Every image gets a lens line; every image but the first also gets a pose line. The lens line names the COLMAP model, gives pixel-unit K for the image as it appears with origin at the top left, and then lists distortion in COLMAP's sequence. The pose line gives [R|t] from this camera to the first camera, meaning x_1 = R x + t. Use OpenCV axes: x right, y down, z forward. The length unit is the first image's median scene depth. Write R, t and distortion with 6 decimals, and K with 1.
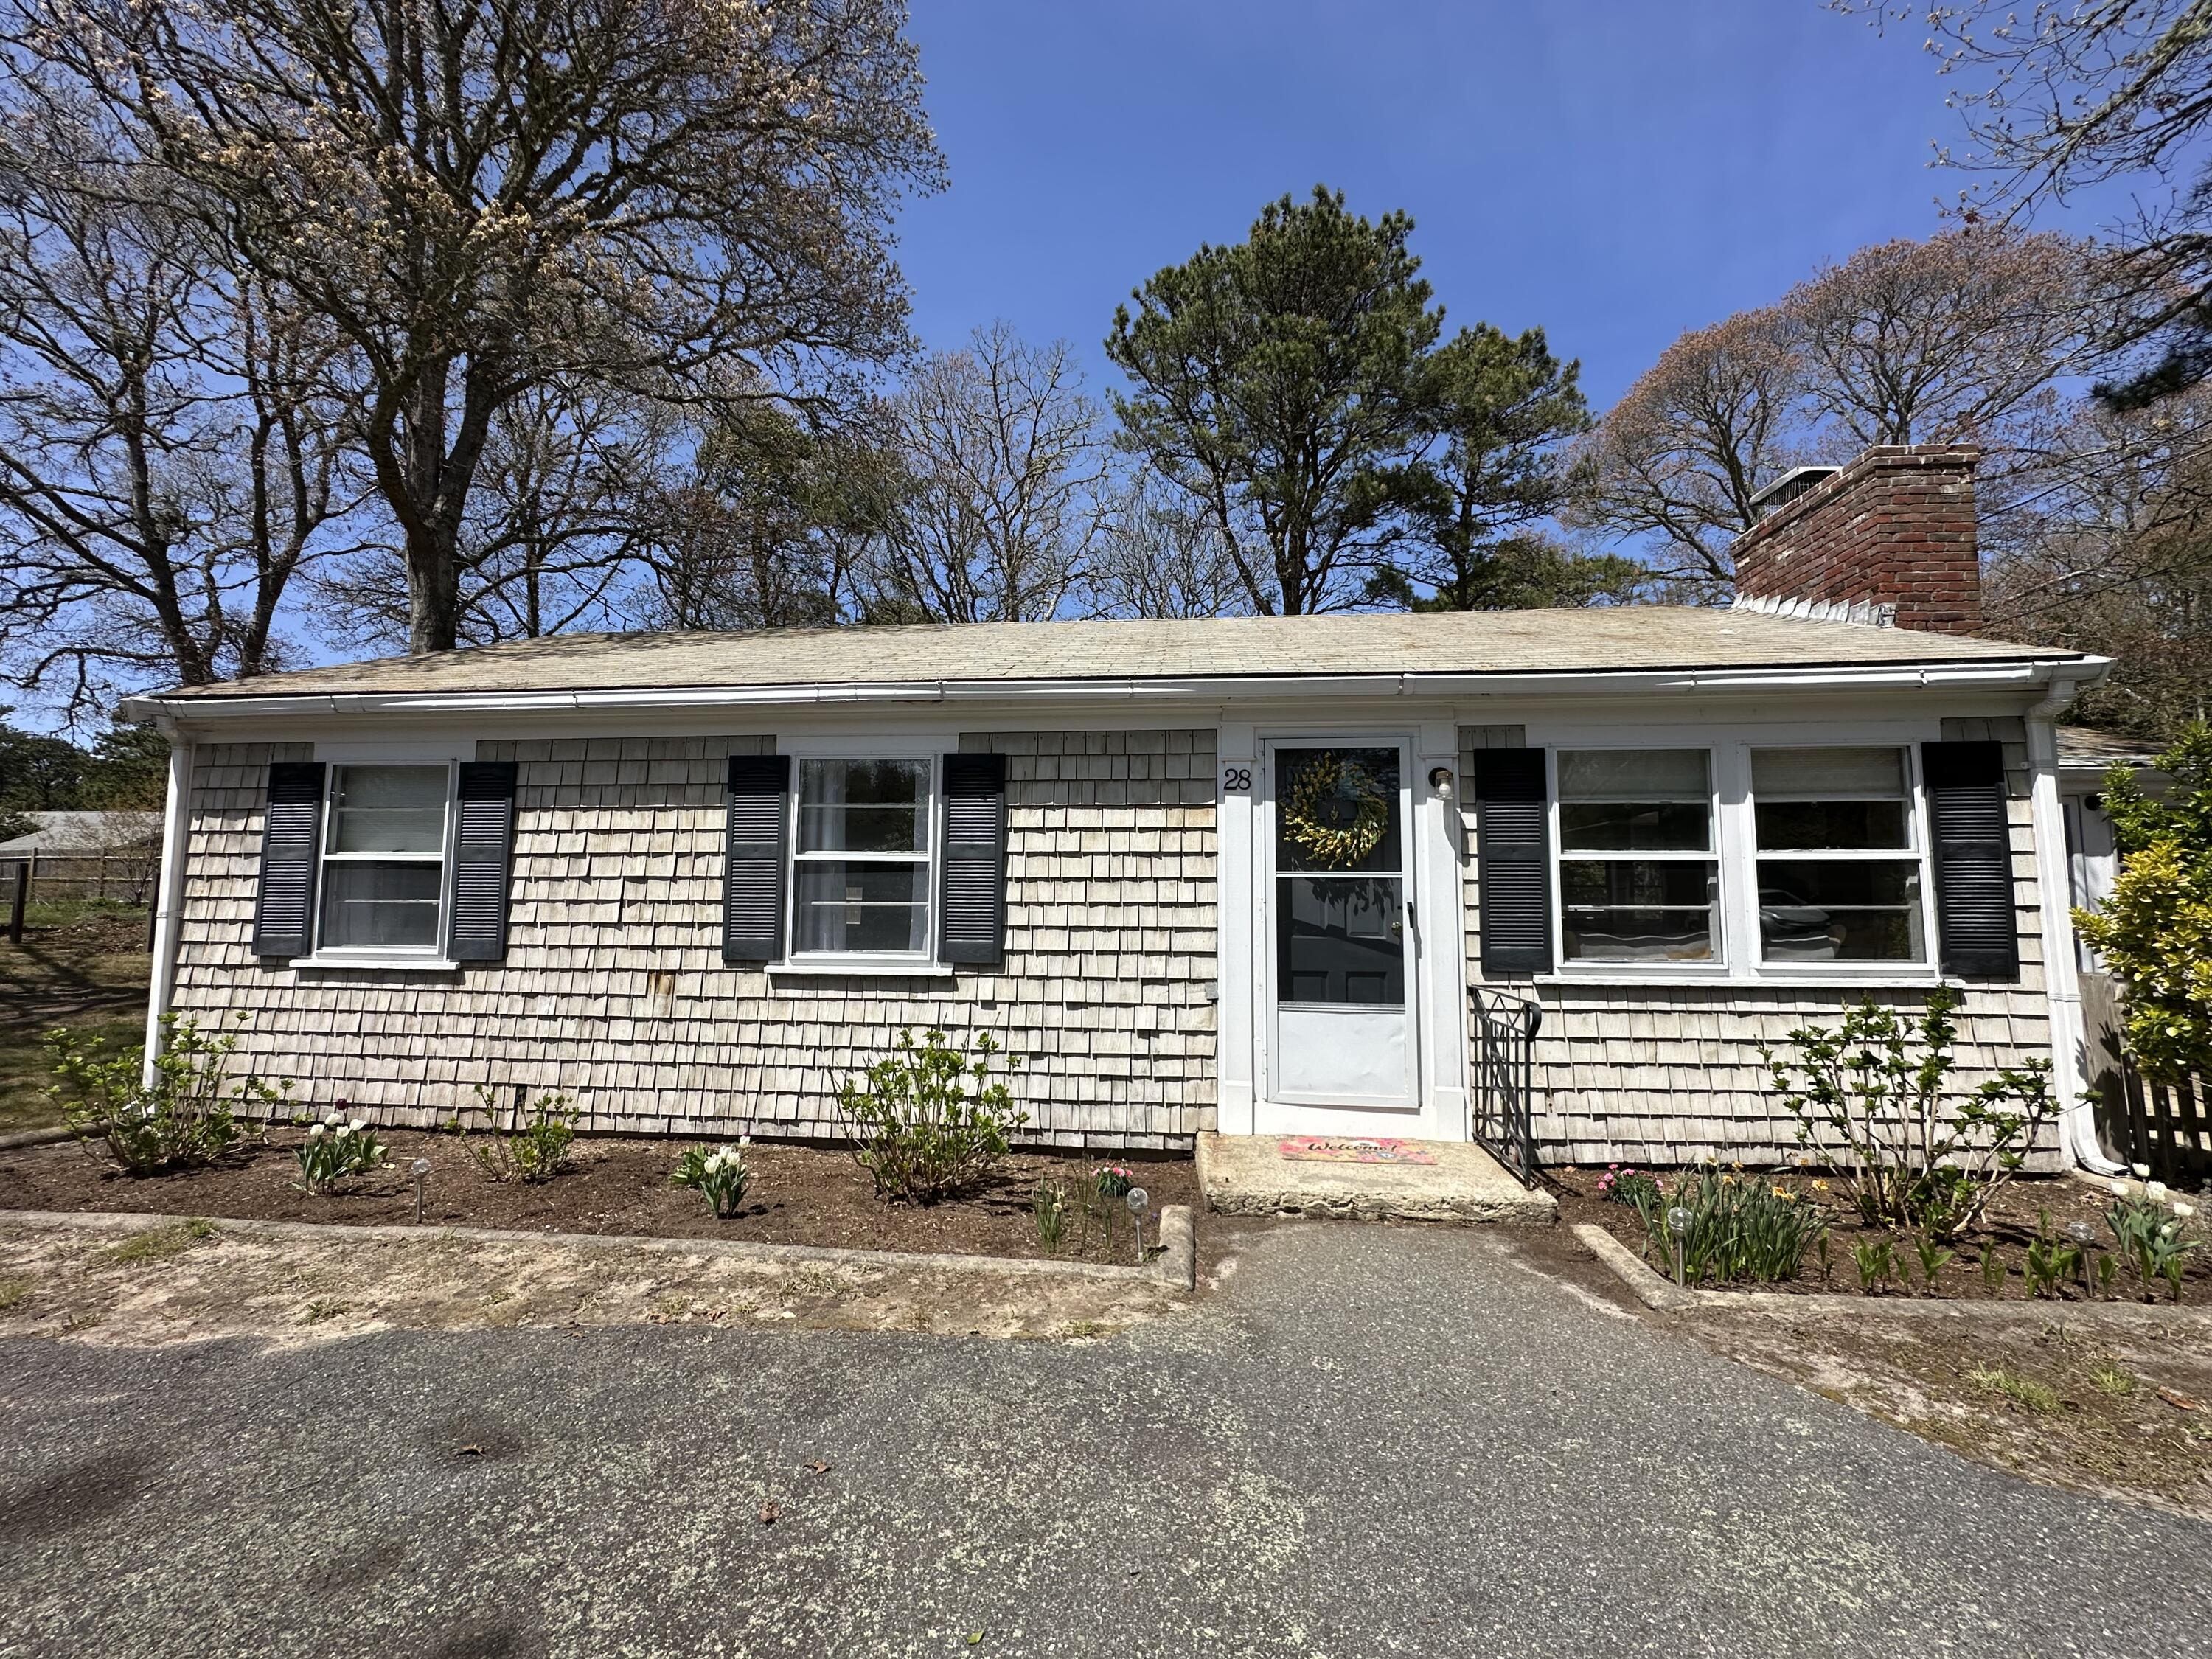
lens RADIAL K [[882.0, 0, 1102.2], [0, 882.0, 831.3], [0, 0, 1]] dist [-0.004823, 0.000924]
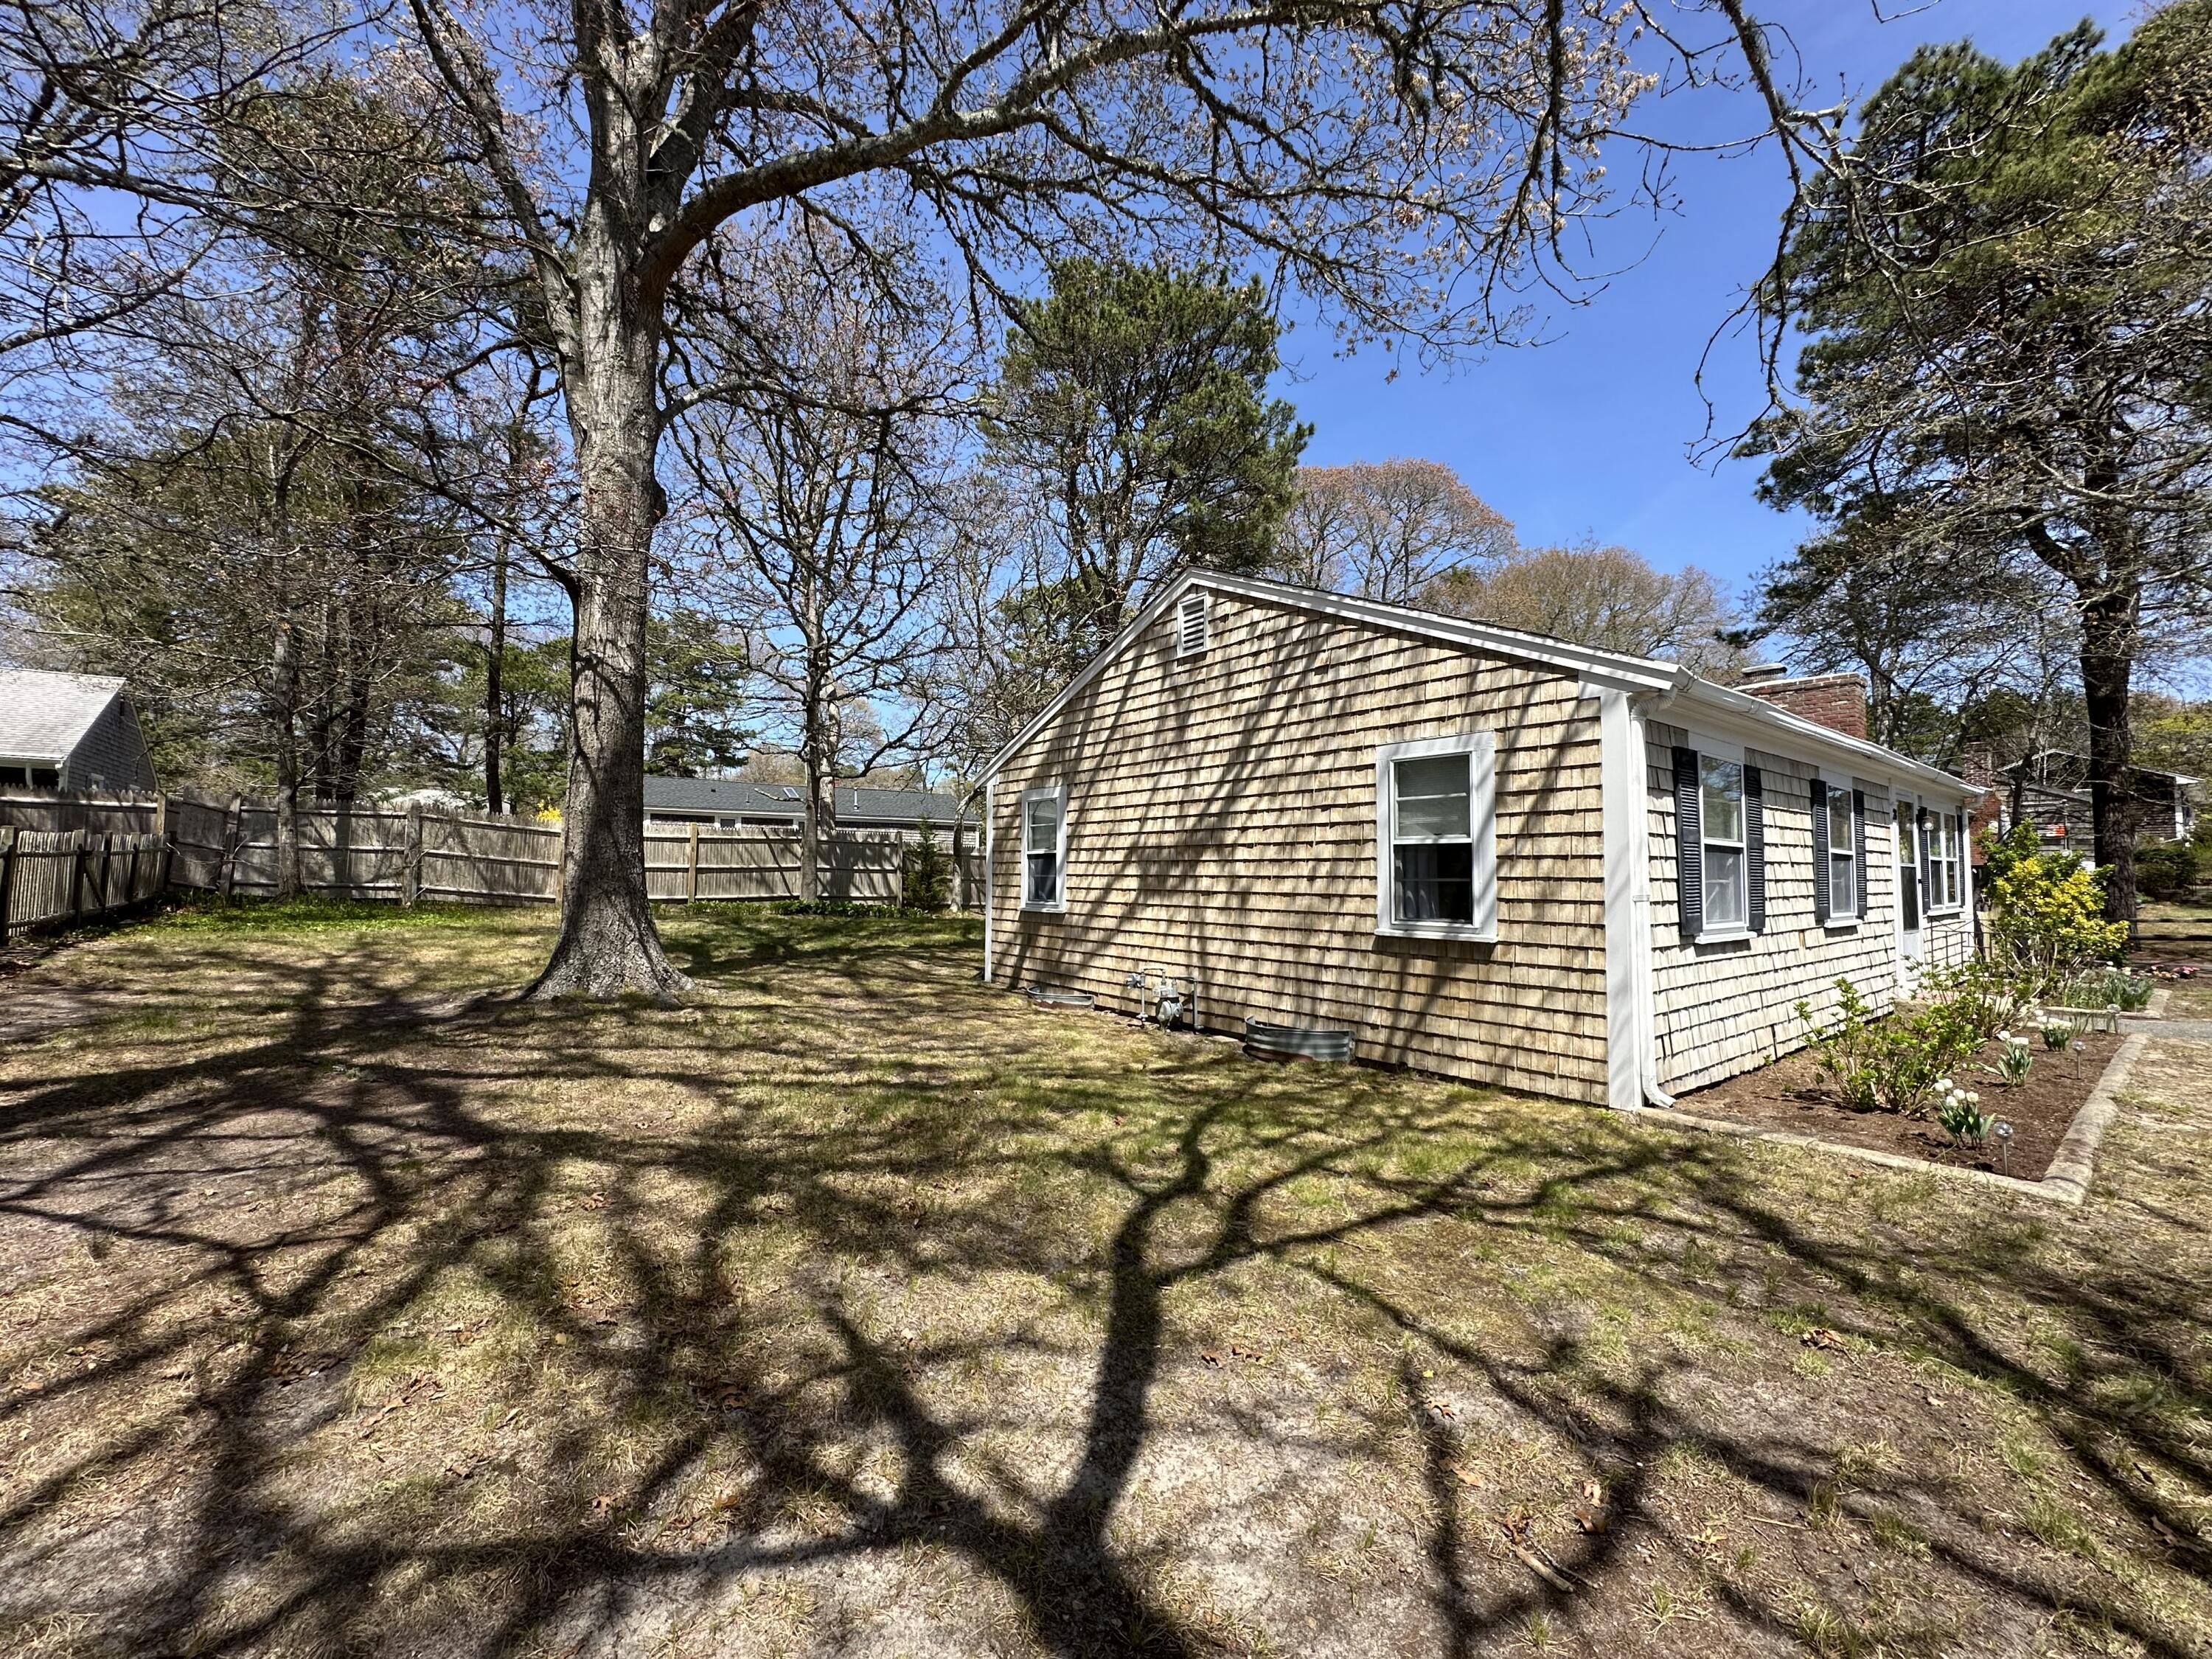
lens RADIAL K [[882.0, 0, 1100.1], [0, 882.0, 832.2], [0, 0, 1]] dist [-0.004823, 0.000924]
pose [[0.723702, 0.031432, 0.689397, -2.339594], [-0.060269, 0.998024, 0.017764, 0.048035], [-0.687476, -0.054404, 0.724166, 0.794191]]
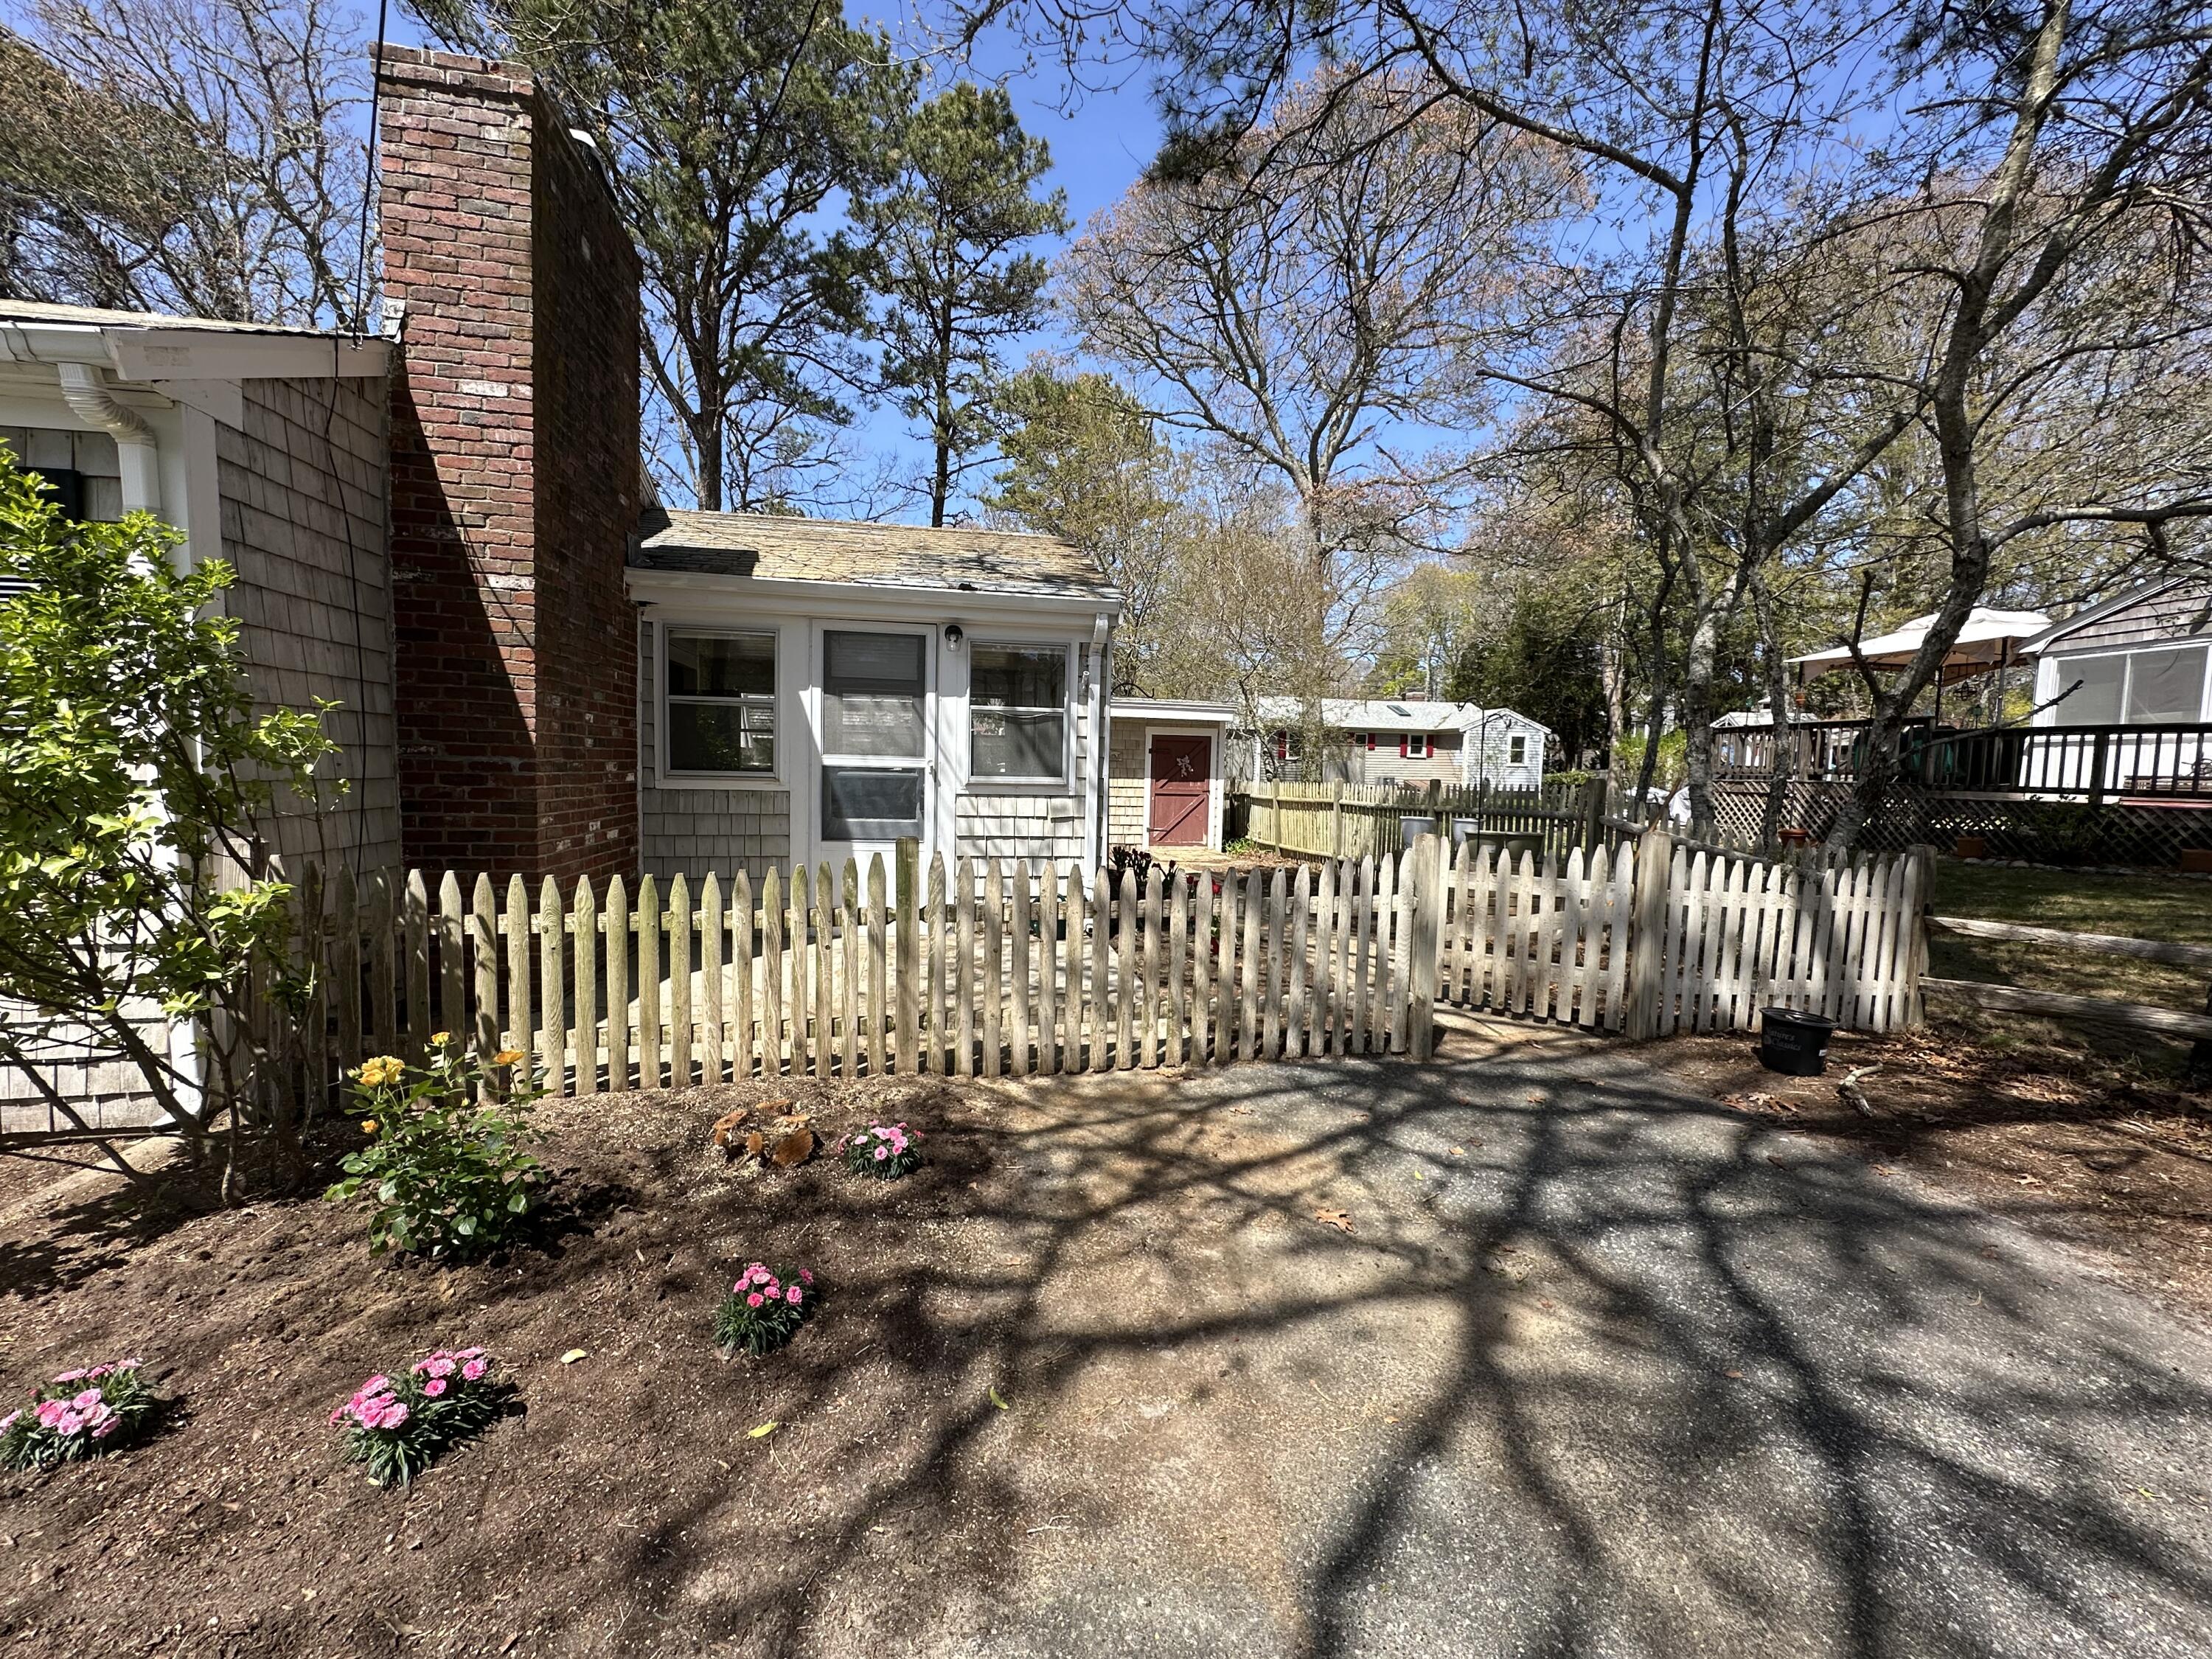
lens RADIAL K [[882.0, 0, 1108.9], [0, 882.0, 834.8], [0, 0, 1]] dist [-0.004823, 0.000924]
pose [[0.957605, -0.013582, 0.287765, 1.399843], [-0.034601, 0.986235, 0.161691, 0.022792], [-0.286000, -0.164793, 0.943953, 0.151303]]
